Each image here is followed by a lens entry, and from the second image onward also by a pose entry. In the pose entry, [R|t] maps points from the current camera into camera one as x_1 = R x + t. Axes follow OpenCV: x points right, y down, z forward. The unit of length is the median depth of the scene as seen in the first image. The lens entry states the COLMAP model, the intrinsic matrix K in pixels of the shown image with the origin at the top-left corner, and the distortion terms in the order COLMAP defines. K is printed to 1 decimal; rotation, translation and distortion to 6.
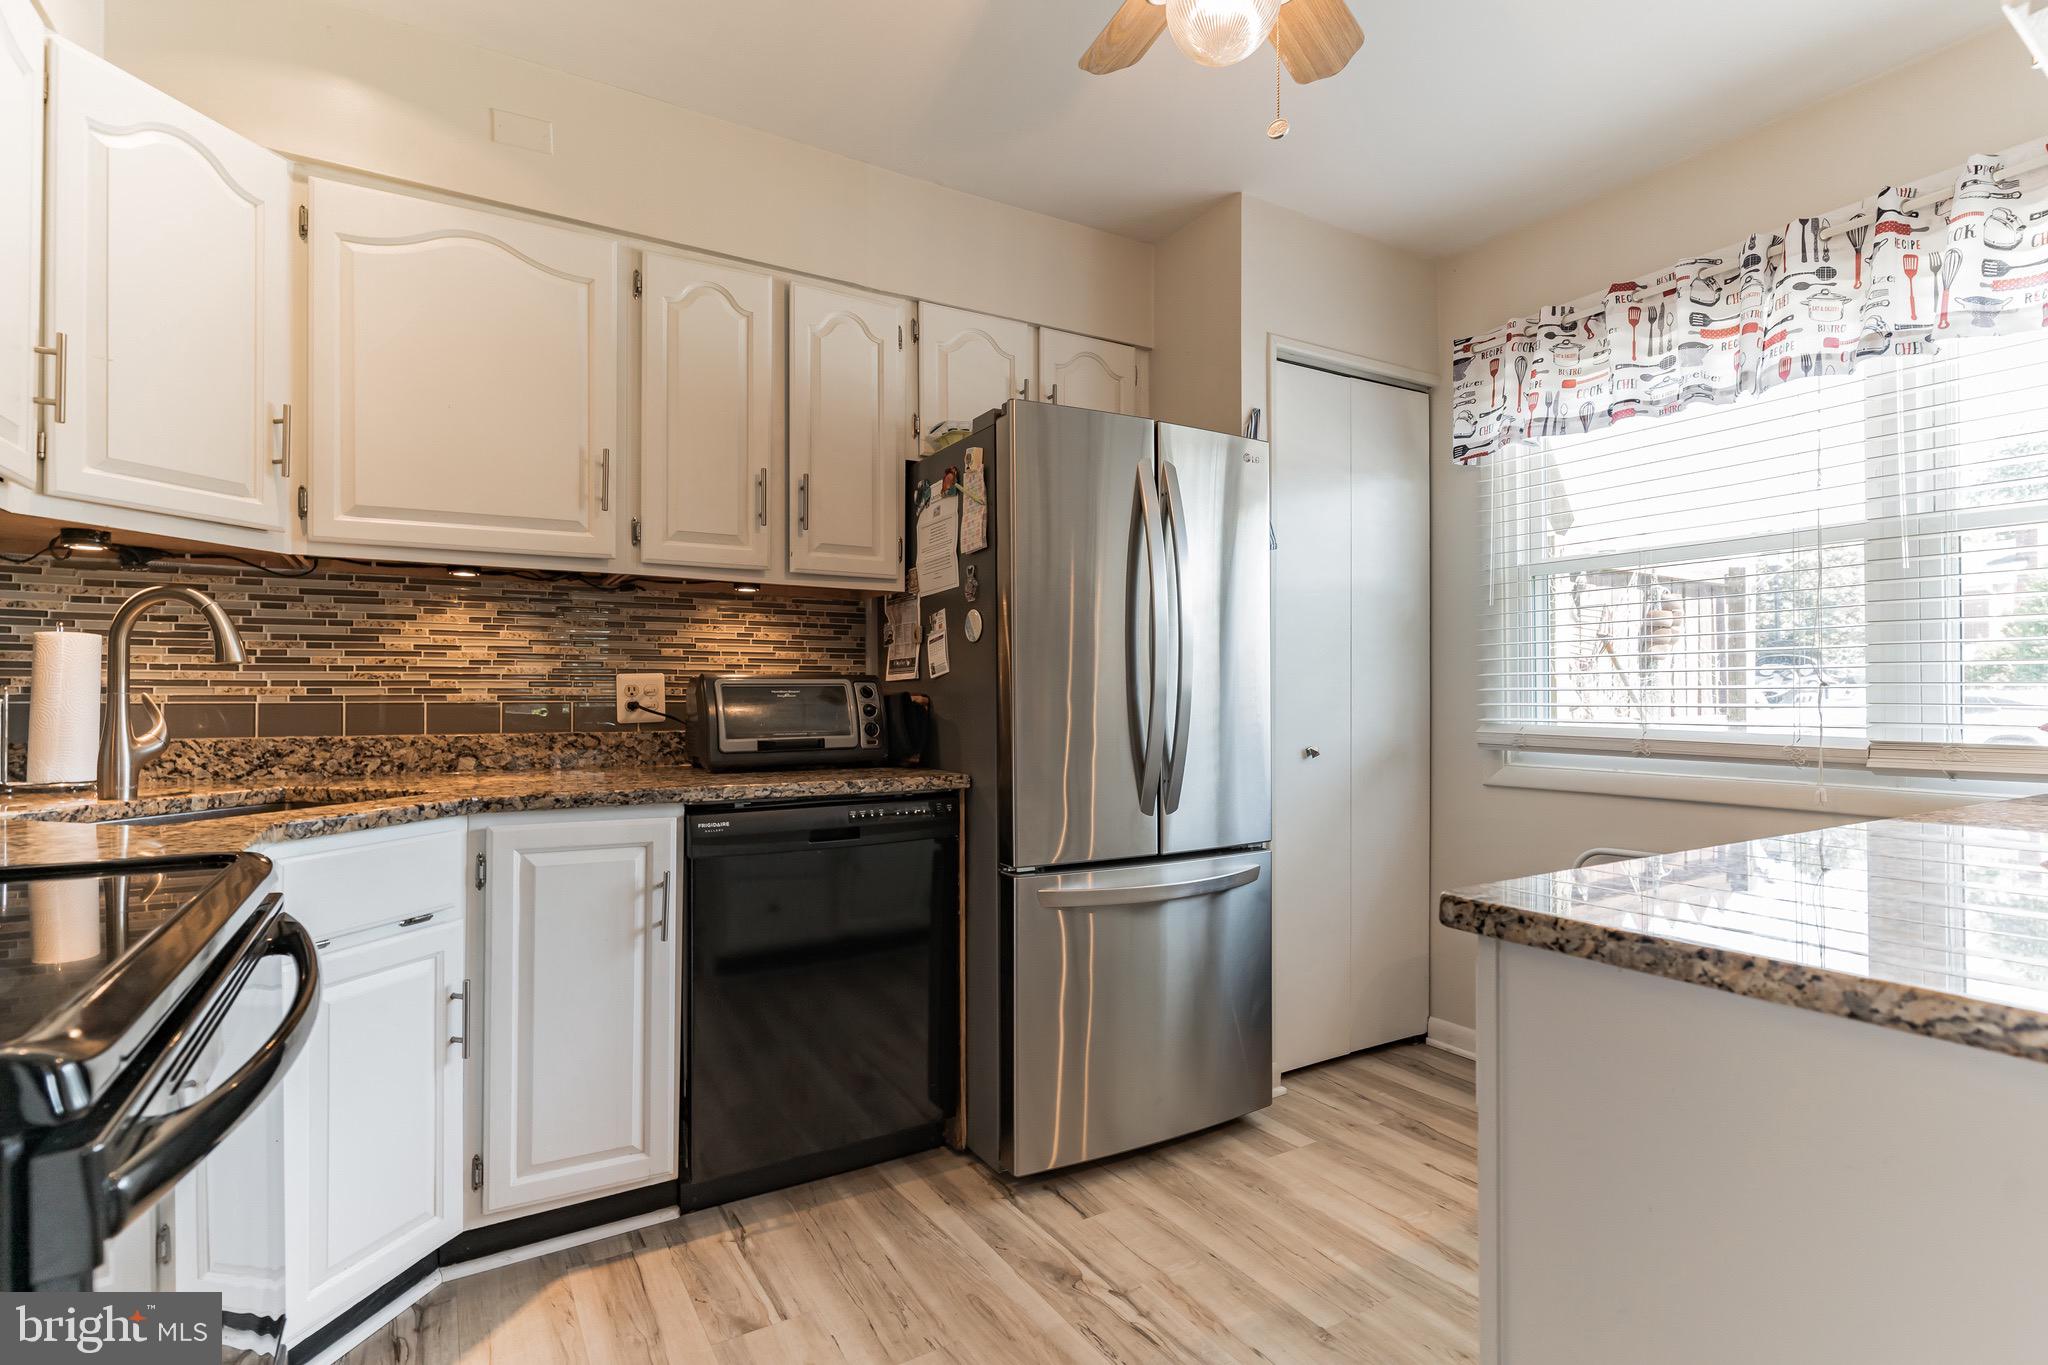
lens RADIAL K [[973.4, 0, 1022.0], [0, 973.4, 690.1], [0, 0, 1]] dist [0.003176, -0.000240]
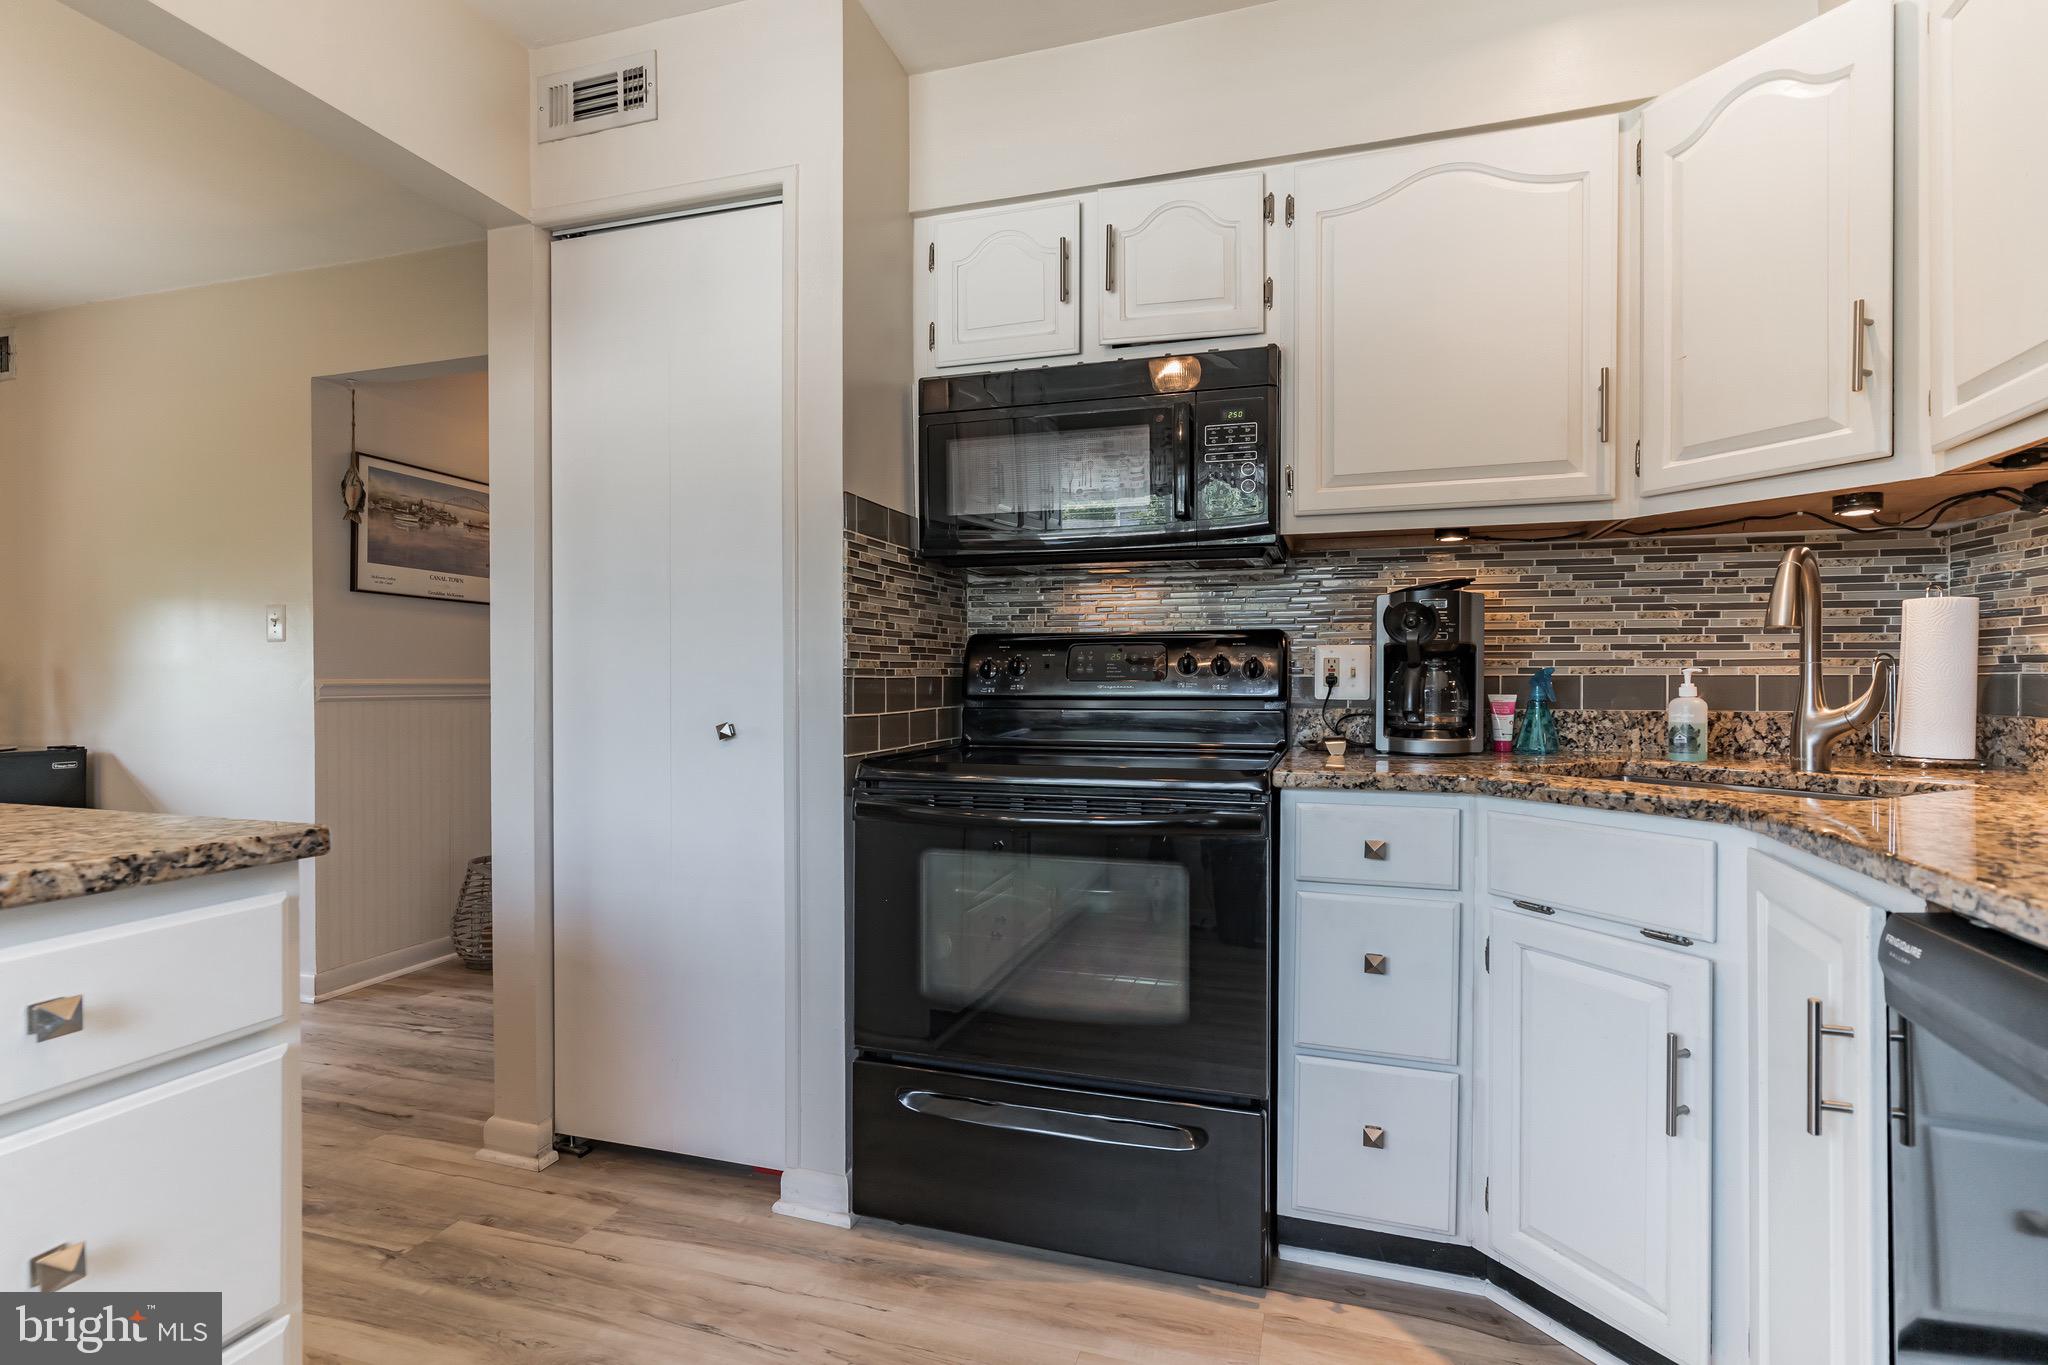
lens RADIAL K [[973.4, 0, 1025.8], [0, 973.4, 681.7], [0, 0, 1]] dist [0.003176, -0.000240]
pose [[-0.748080, 0.003675, -0.663599, 0.331758], [0.005715, 0.999983, -0.000904, 0.018346], [0.663584, -0.004469, -0.748088, 1.256158]]
